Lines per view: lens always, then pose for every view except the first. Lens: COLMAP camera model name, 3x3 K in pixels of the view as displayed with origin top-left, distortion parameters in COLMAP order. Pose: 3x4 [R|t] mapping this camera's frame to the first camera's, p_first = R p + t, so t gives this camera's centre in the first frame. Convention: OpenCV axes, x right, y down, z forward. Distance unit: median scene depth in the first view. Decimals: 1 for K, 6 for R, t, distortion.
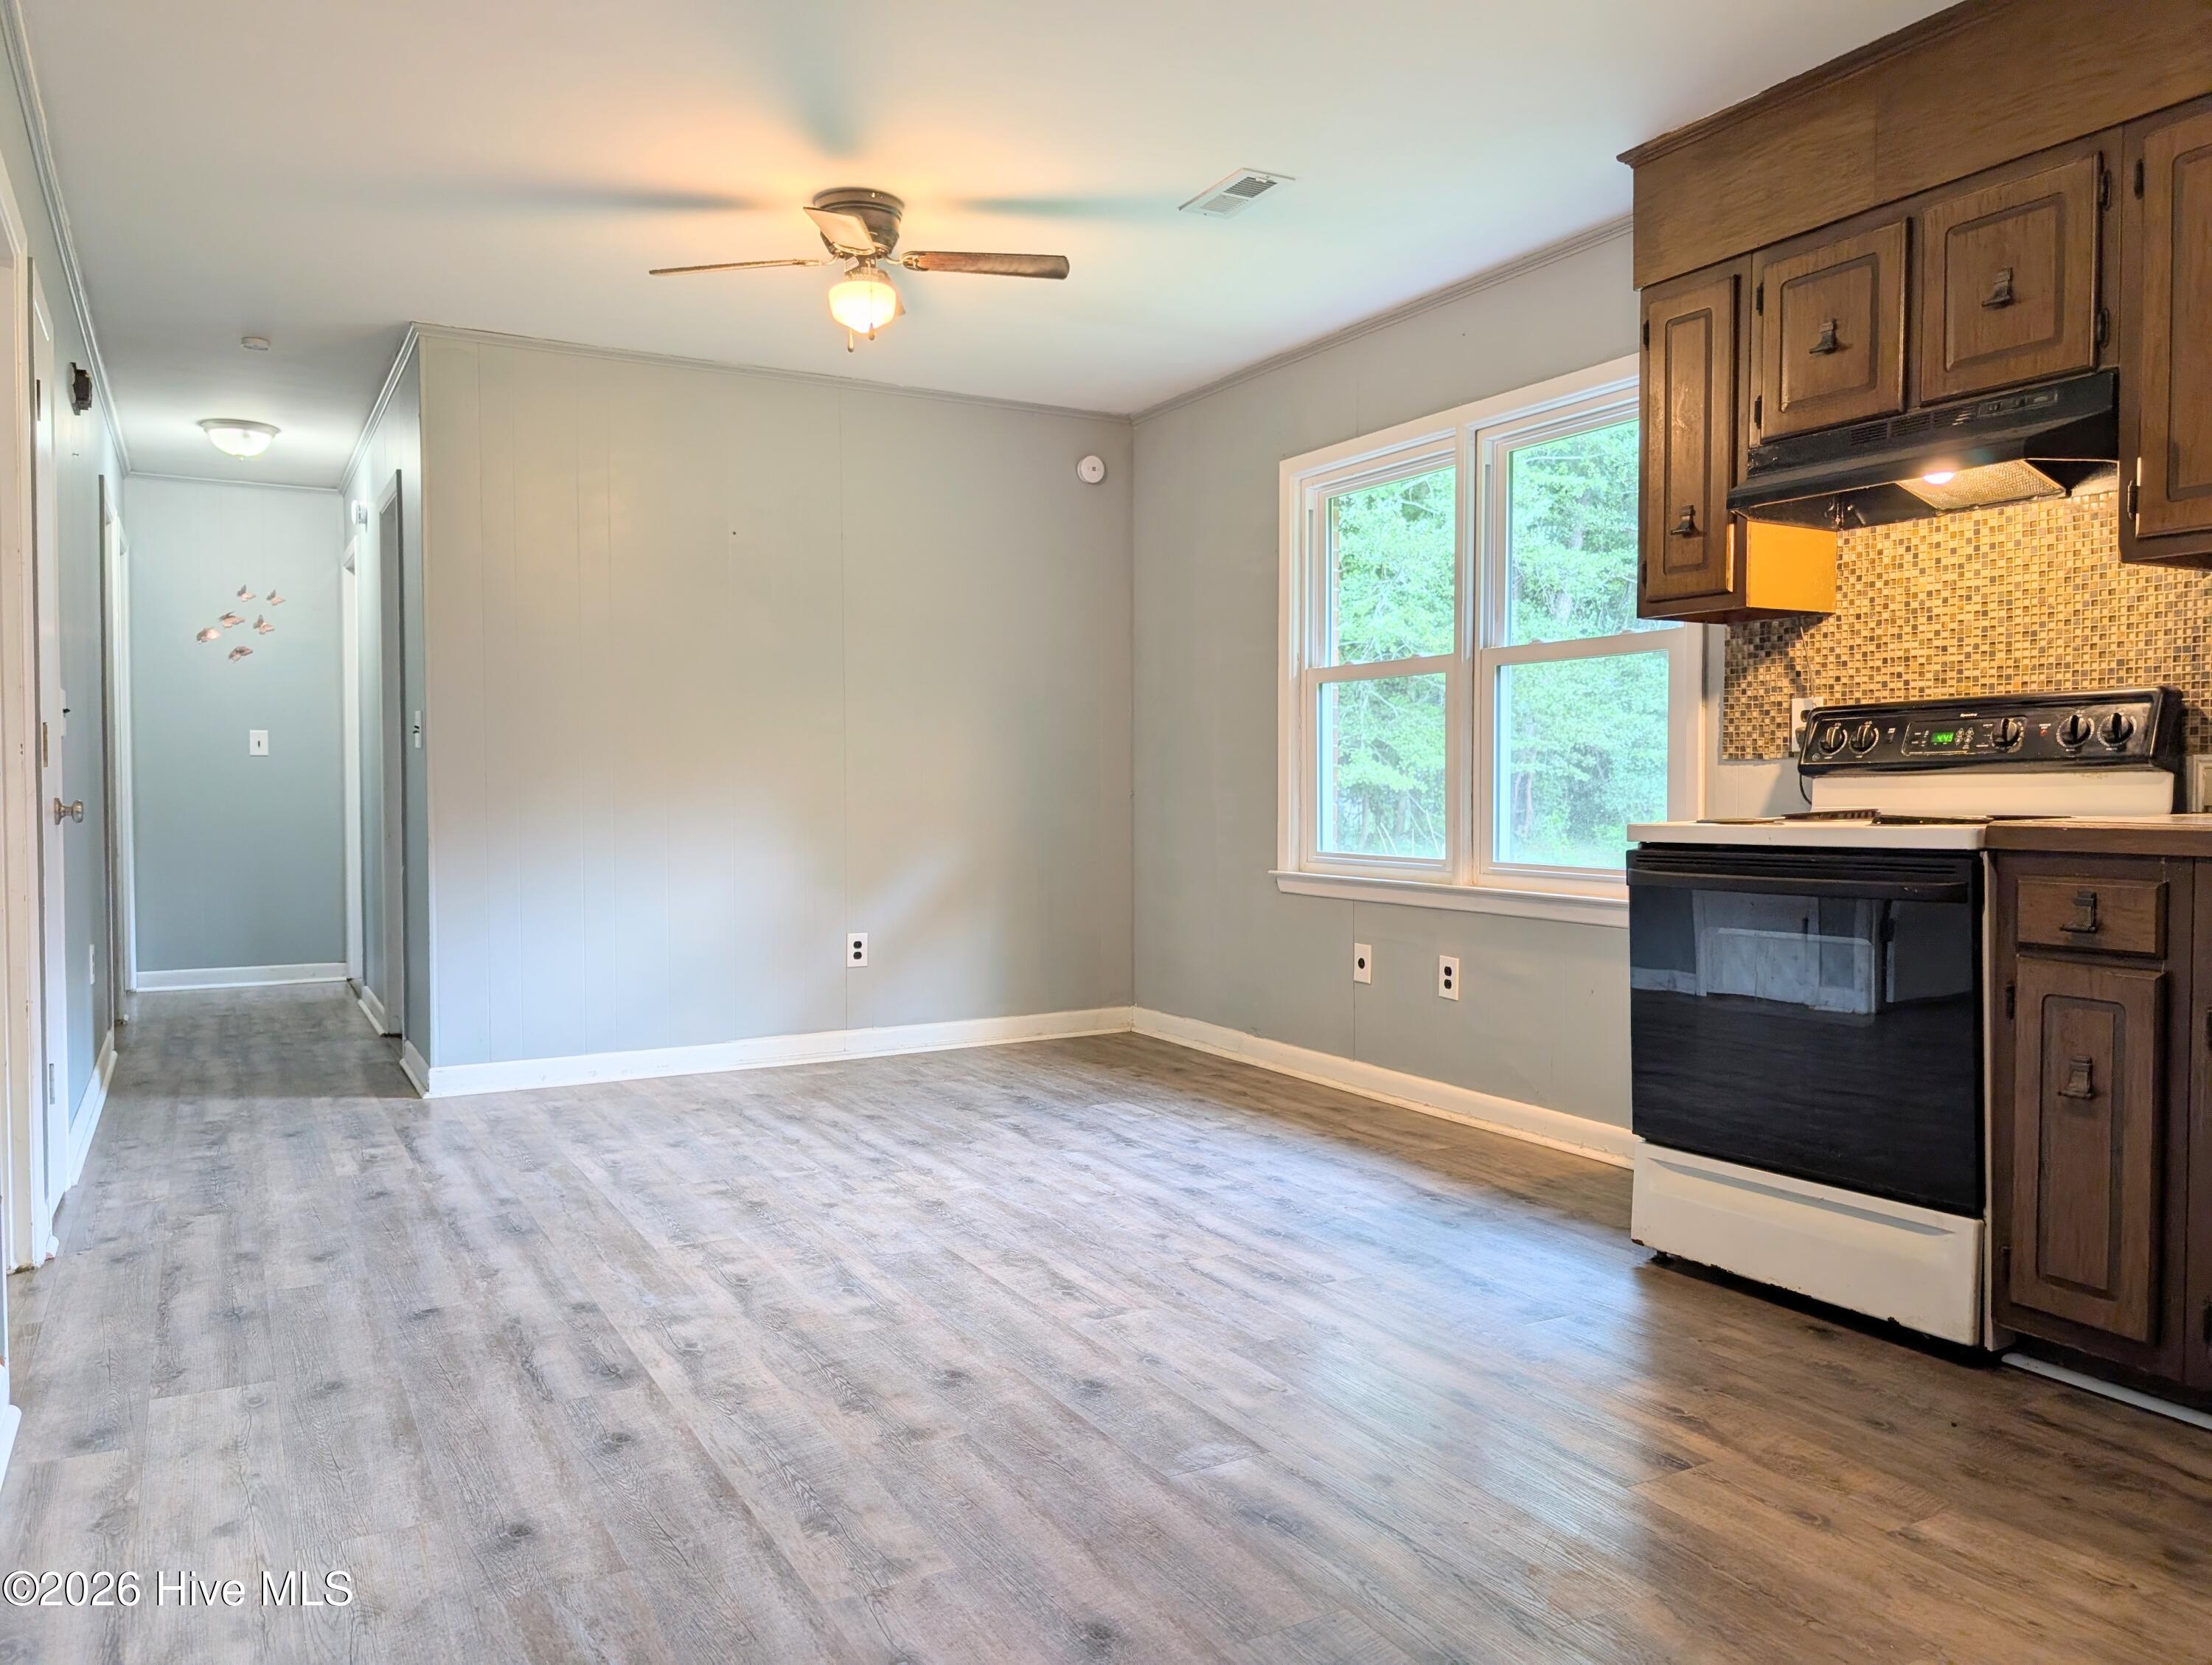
lens RADIAL K [[1526.4, 0, 1106.0], [0, 1526.4, 832.5], [0, 0, 1]] dist [0.001655, -0.002500]
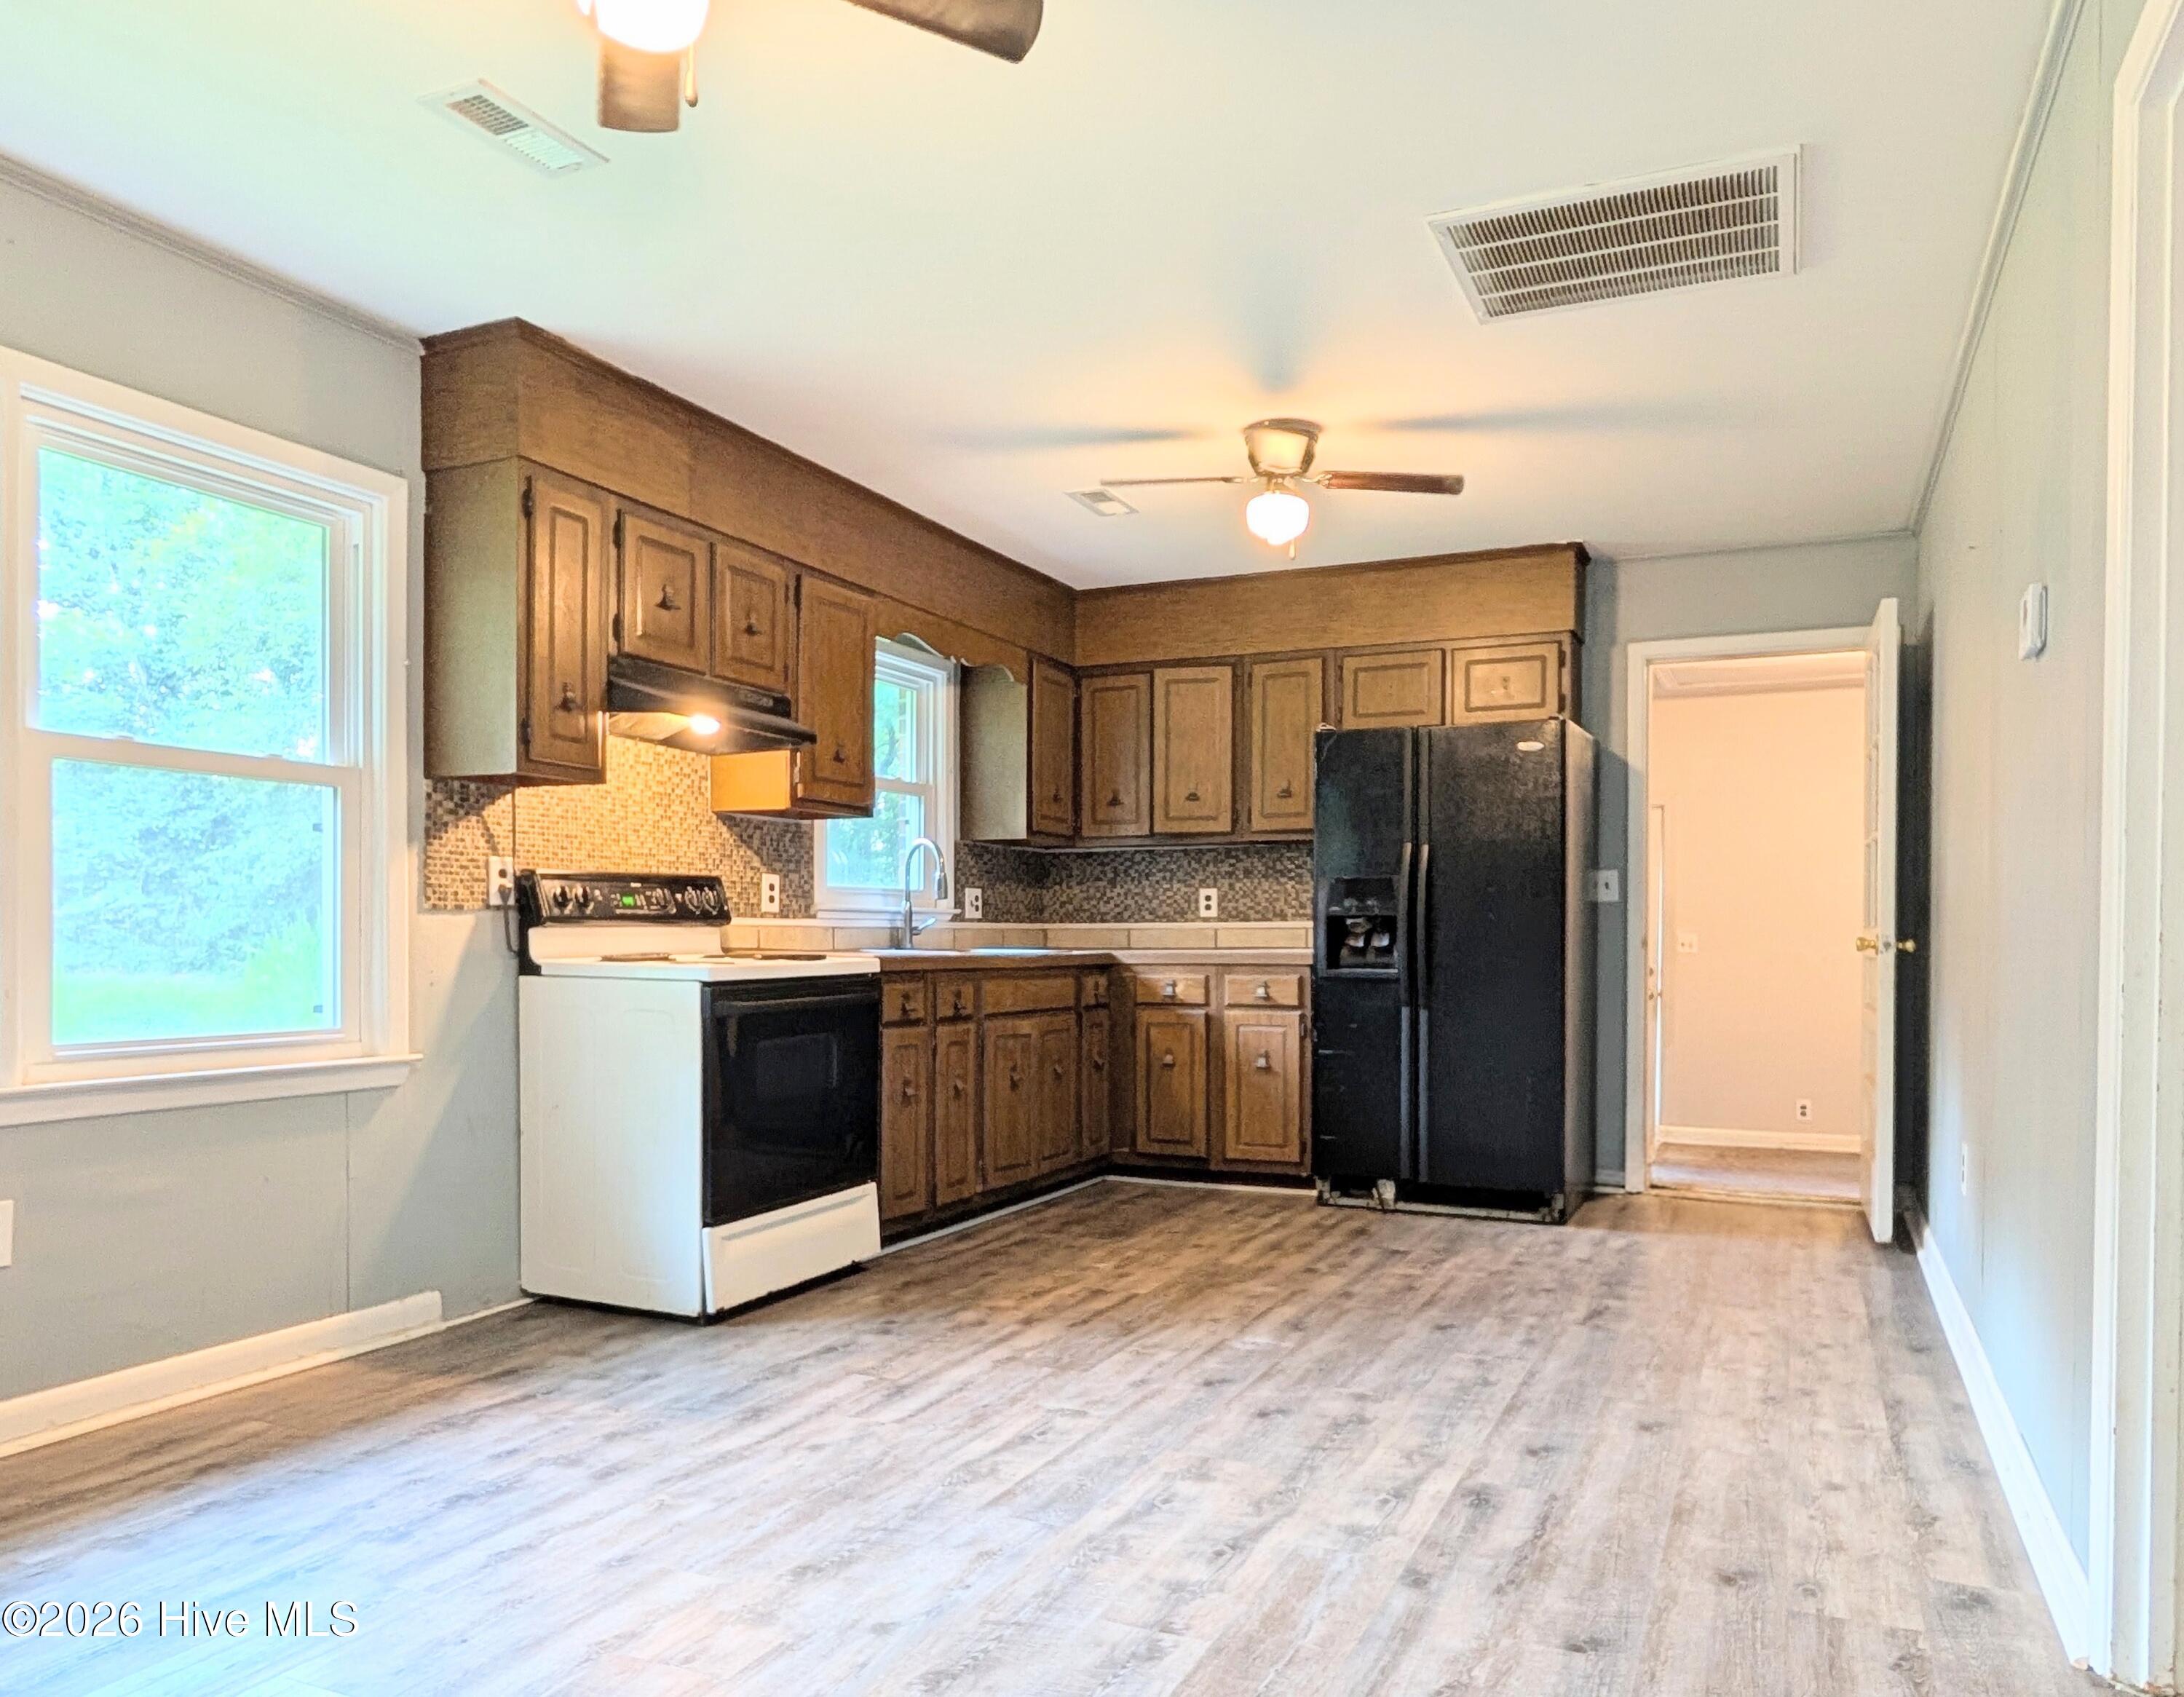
lens RADIAL K [[1548.7, 0, 1094.4], [0, 1548.7, 967.3], [0, 0, 1]] dist [0.005826, -0.000843]
pose [[-0.577808, -0.015544, 0.816024, -0.935197], [0.023294, 0.999097, 0.035525, -0.046758], [-0.815840, 0.039535, -0.576925, 1.646575]]
